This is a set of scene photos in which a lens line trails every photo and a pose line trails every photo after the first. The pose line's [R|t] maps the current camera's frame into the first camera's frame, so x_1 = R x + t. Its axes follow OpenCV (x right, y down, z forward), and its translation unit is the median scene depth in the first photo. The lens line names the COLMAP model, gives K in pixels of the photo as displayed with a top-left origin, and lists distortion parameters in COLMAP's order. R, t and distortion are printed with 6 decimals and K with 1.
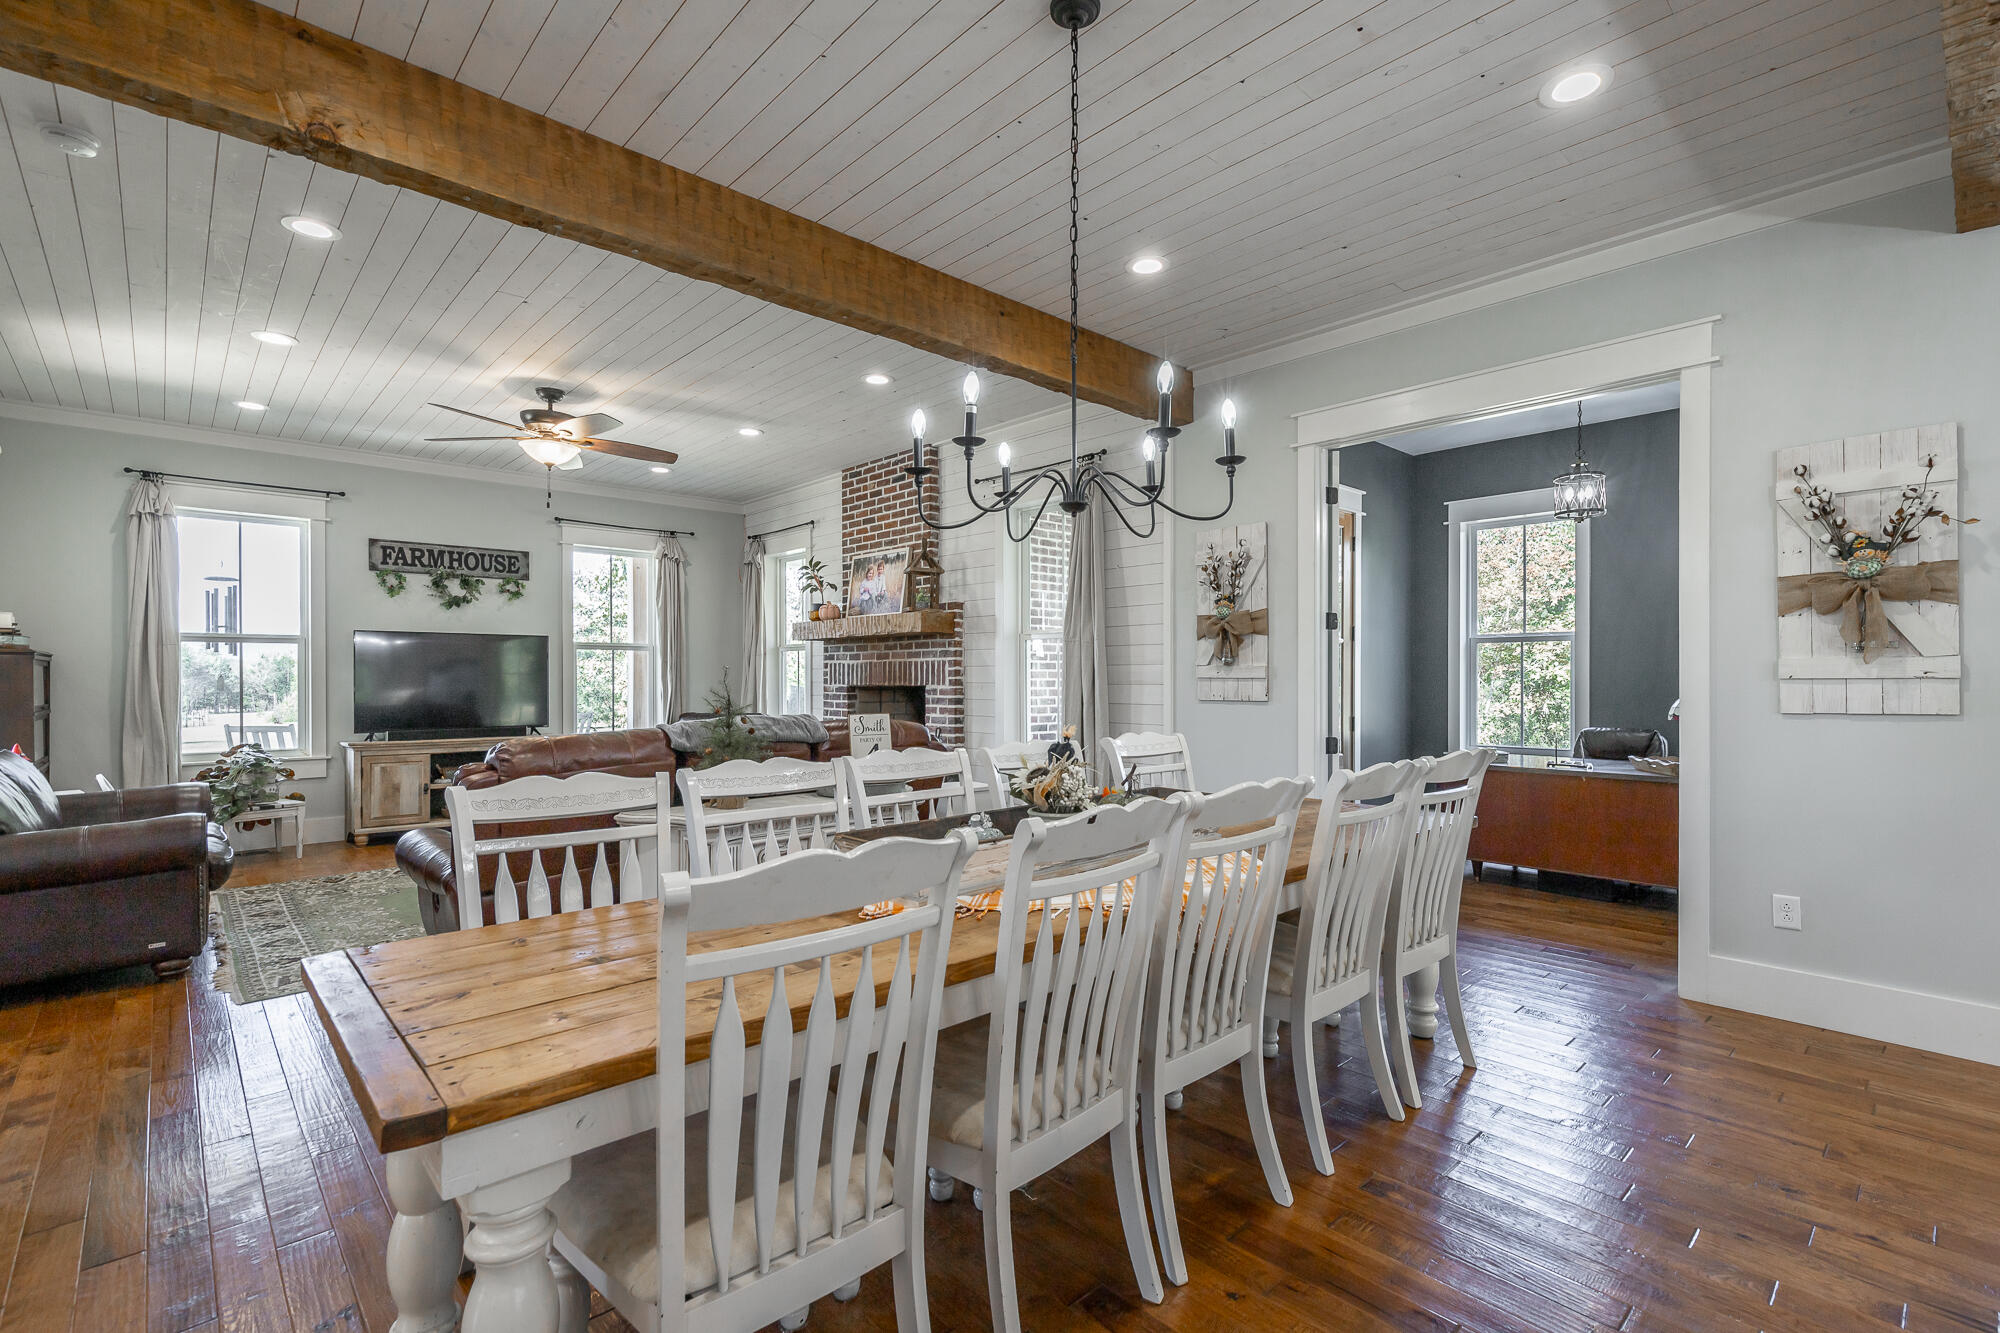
lens RADIAL K [[900.9, 0, 1006.1], [0, 900.9, 671.0], [0, 0, 1]] dist [0.002738, 0.000343]
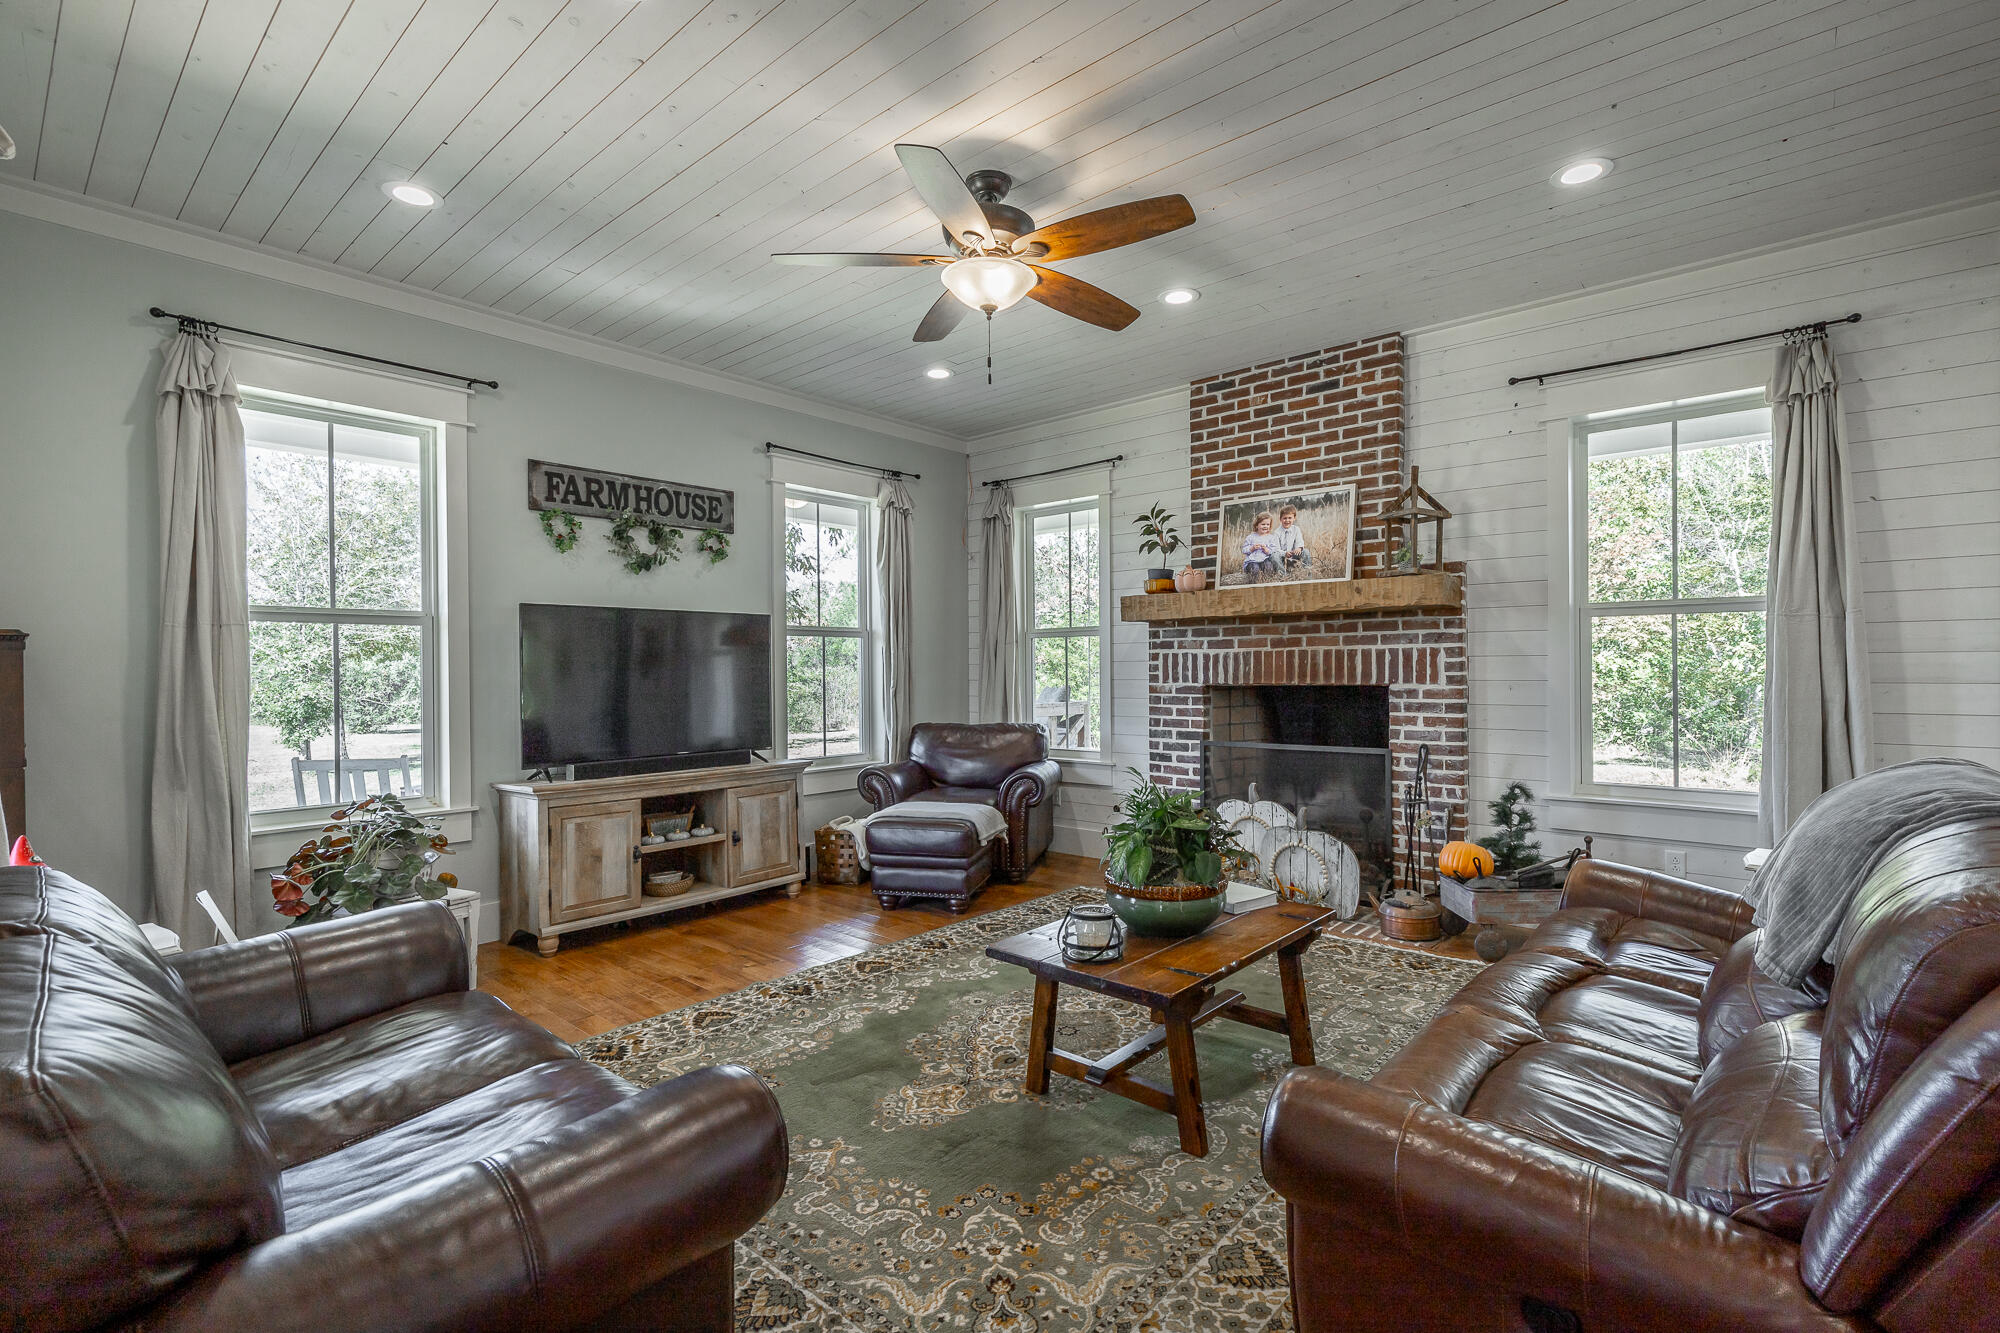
lens RADIAL K [[900.9, 0, 1006.1], [0, 900.9, 671.0], [0, 0, 1]] dist [0.002738, 0.000343]
pose [[0.994530, -0.007340, 0.104193, -0.432658], [0.006325, 0.999929, 0.010060, -0.002965], [-0.104260, -0.009346, 0.994506, 0.330437]]
